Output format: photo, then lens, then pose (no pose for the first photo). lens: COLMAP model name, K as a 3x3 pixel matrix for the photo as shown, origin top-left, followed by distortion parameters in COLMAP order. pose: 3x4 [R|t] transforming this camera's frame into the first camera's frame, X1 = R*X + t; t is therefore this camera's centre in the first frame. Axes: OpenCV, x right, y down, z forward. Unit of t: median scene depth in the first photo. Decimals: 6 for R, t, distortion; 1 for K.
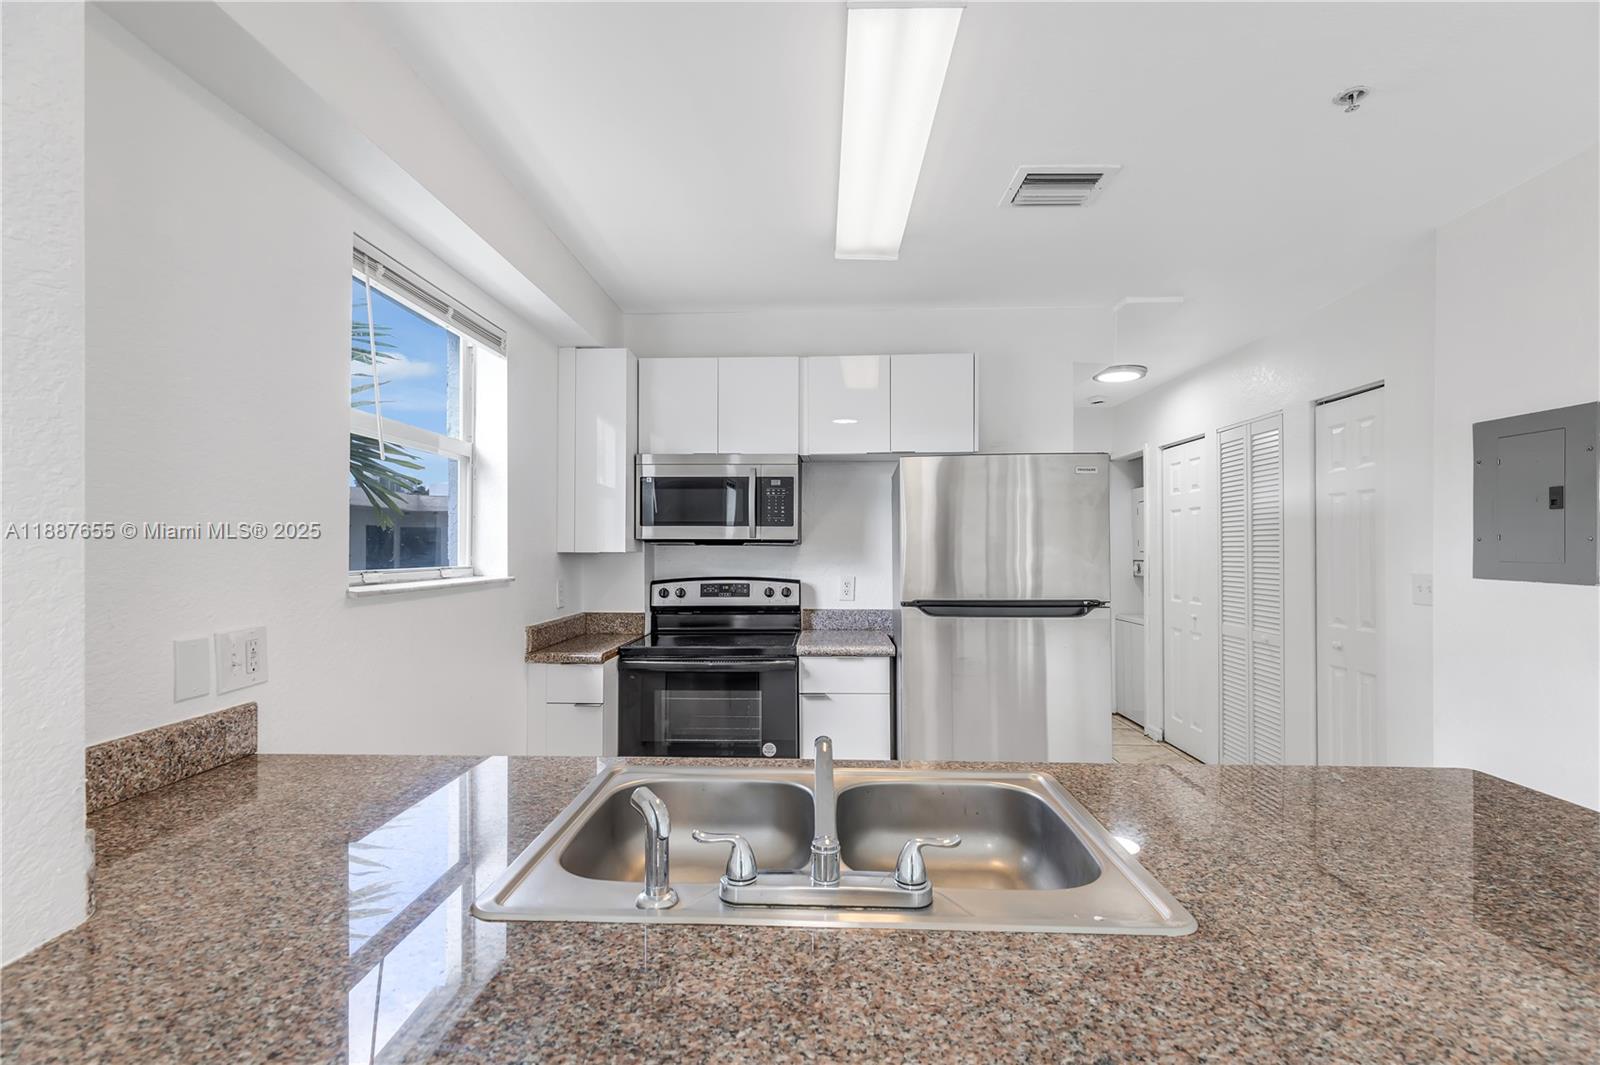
lens RADIAL K [[723.8, 0, 791.1], [0, 723.8, 543.3], [0, 0, 1]] dist [0.002578, 0.001196]
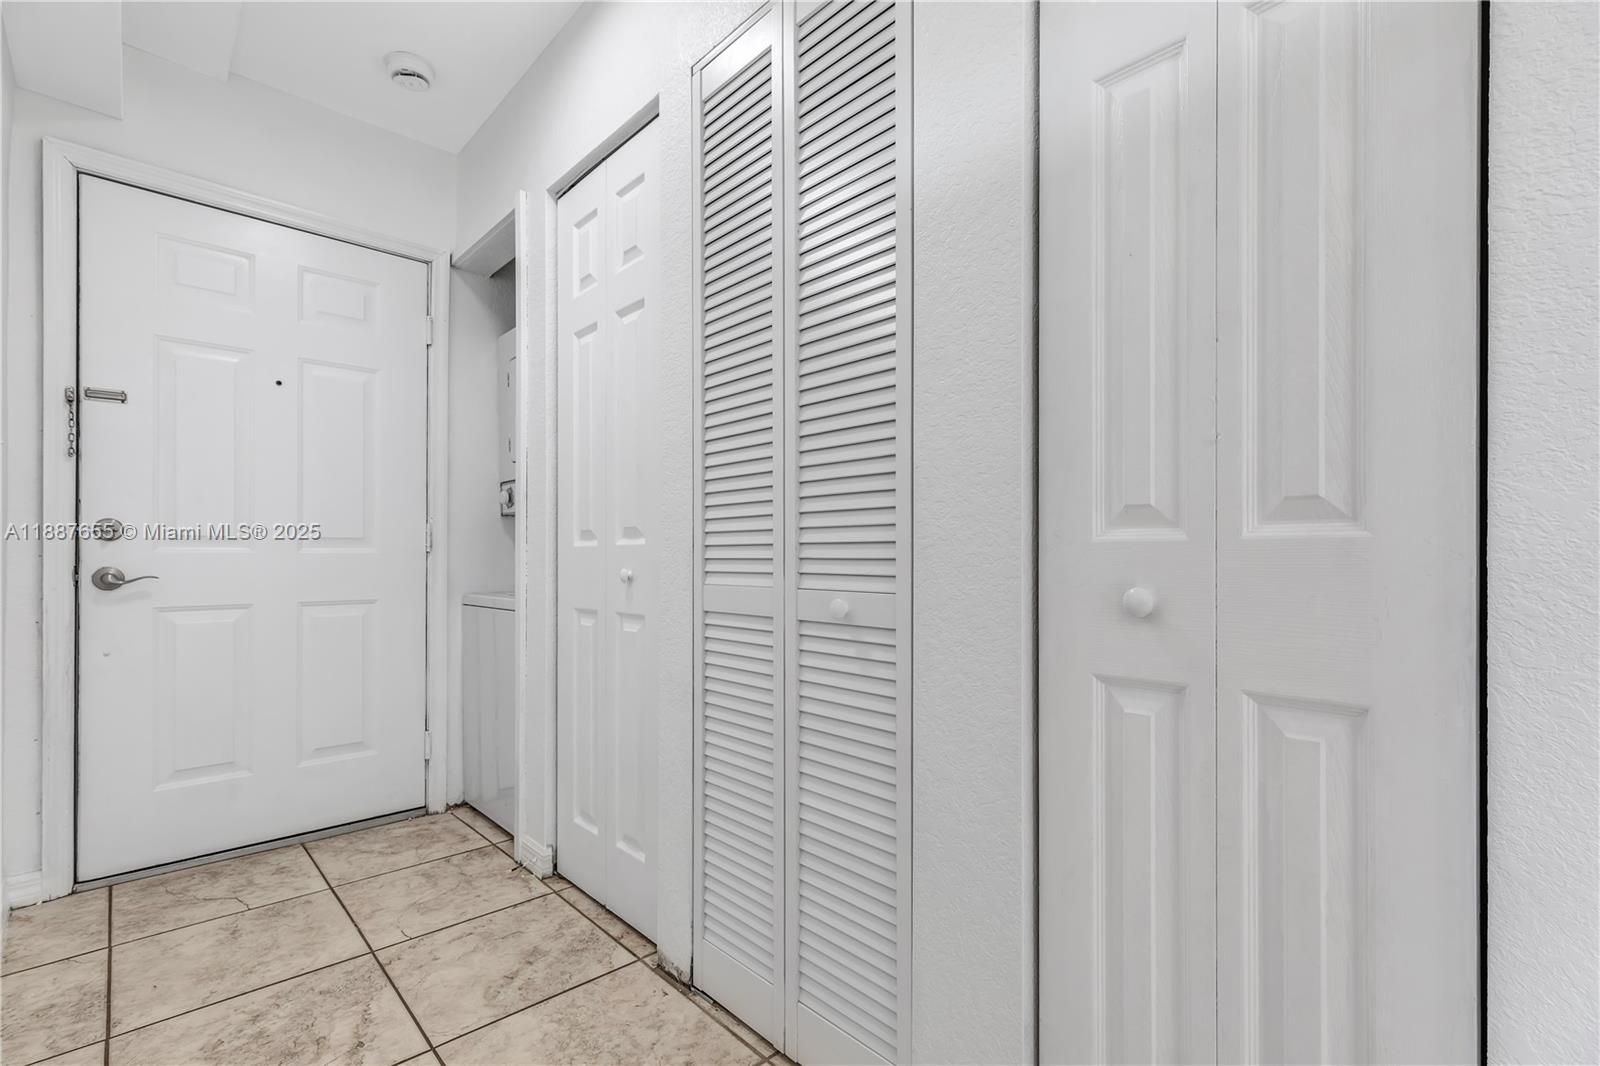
lens RADIAL K [[723.8, 0, 790.9], [0, 723.8, 546.5], [0, 0, 1]] dist [0.002578, 0.001196]
pose [[0.701767, 0.004504, 0.712392, 0.454419], [-0.002506, 0.999989, -0.003853, 0.118353], [-0.712402, 0.000918, 0.701771, 0.891392]]
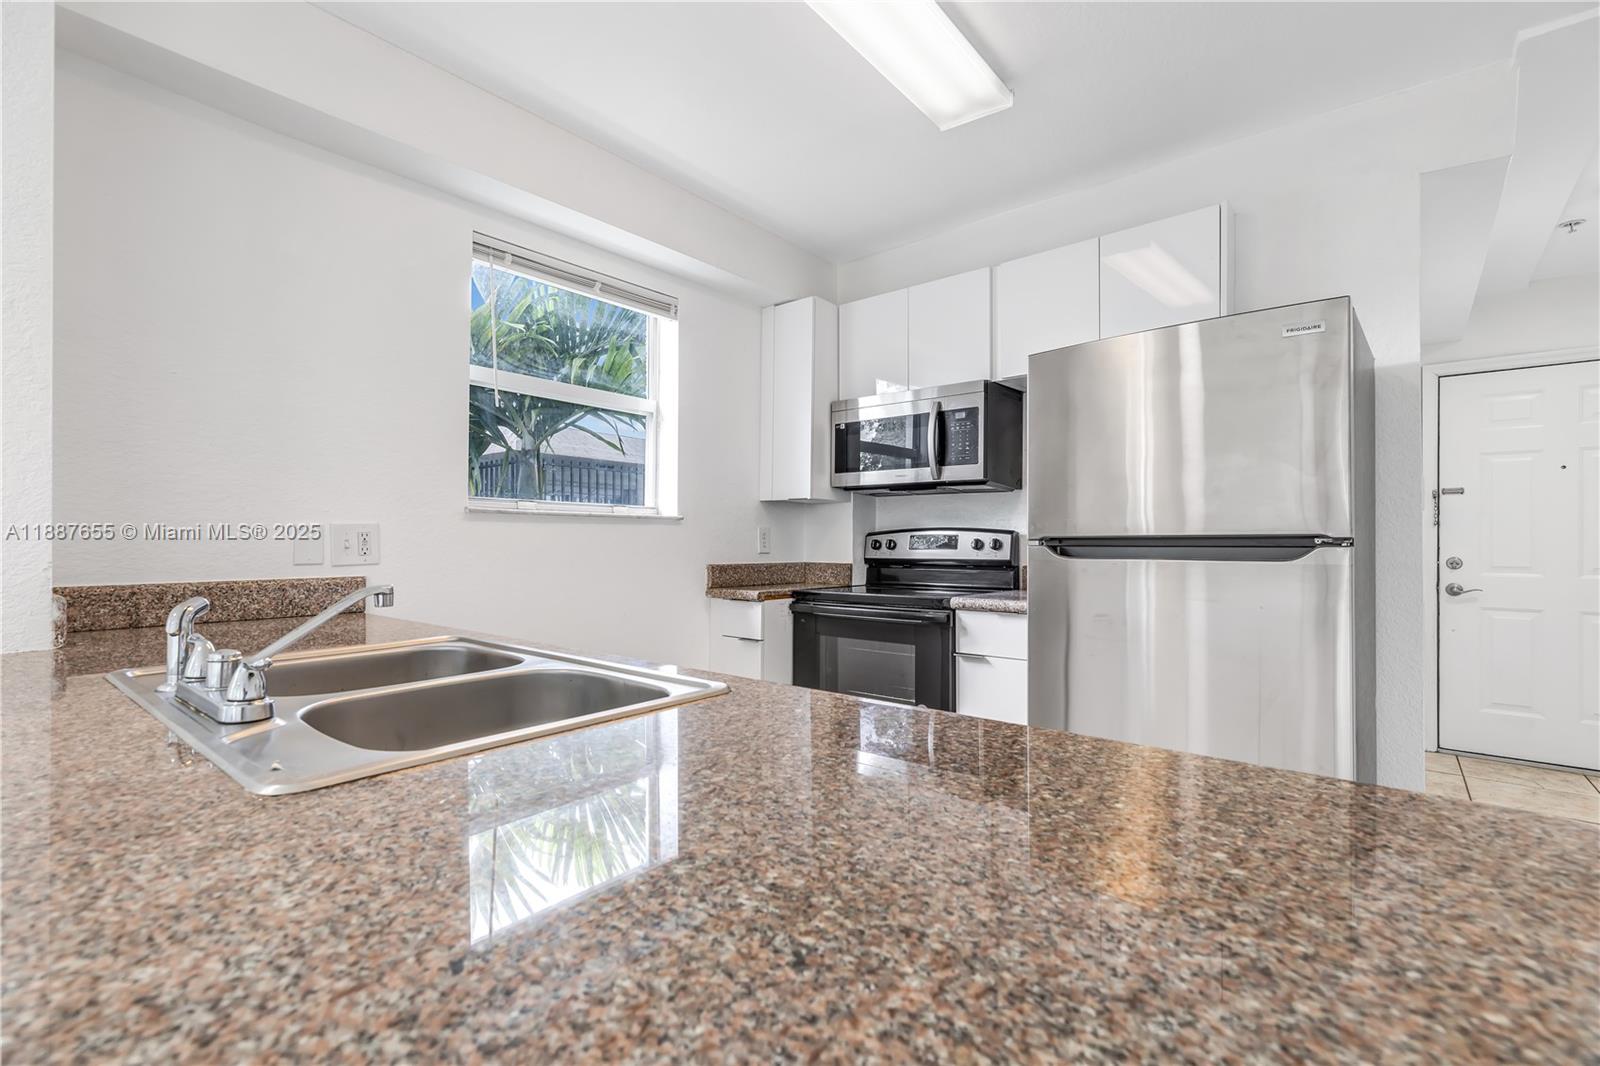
lens RADIAL K [[723.8, 0, 791.5], [0, 723.8, 538.3], [0, 0, 1]] dist [0.002578, 0.001196]
pose [[0.793650, 0.001690, -0.608373, 0.352664], [-0.002312, 0.999997, -0.000238, 0.065982], [0.608371, 0.001596, 0.793651, 0.179107]]
